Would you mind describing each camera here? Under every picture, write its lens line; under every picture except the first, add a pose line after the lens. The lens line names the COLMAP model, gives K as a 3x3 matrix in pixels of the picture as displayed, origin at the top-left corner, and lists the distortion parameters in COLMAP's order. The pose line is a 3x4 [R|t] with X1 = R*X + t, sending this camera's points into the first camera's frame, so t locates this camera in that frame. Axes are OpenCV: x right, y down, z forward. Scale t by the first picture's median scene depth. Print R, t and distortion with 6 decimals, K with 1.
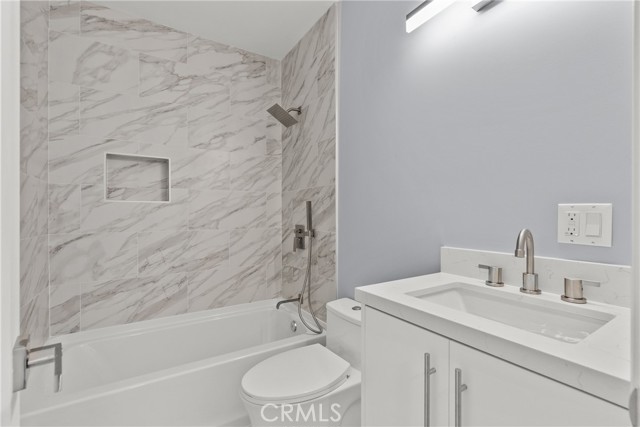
lens RADIAL K [[289.3, 0, 324.4], [0, 289.3, 214.9], [0, 0, 1]] dist [-0.008237, 0.004131]
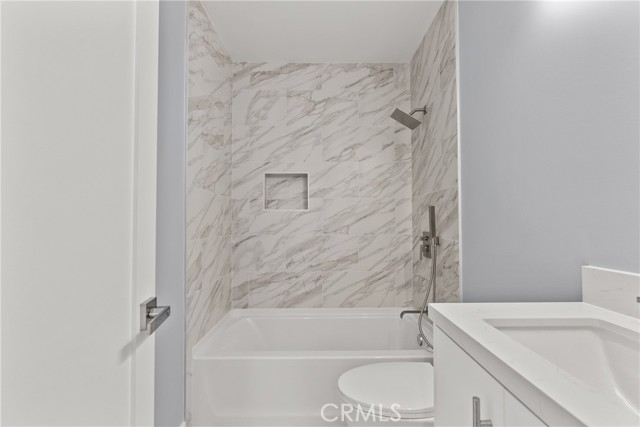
lens RADIAL K [[289.3, 0, 323.5], [0, 289.3, 213.9], [0, 0, 1]] dist [-0.008237, 0.004131]
pose [[0.847539, -0.013025, -0.530573, 0.147161], [0.000591, 0.999721, -0.023599, -0.000744], [0.530733, 0.019687, 0.847311, 0.039313]]
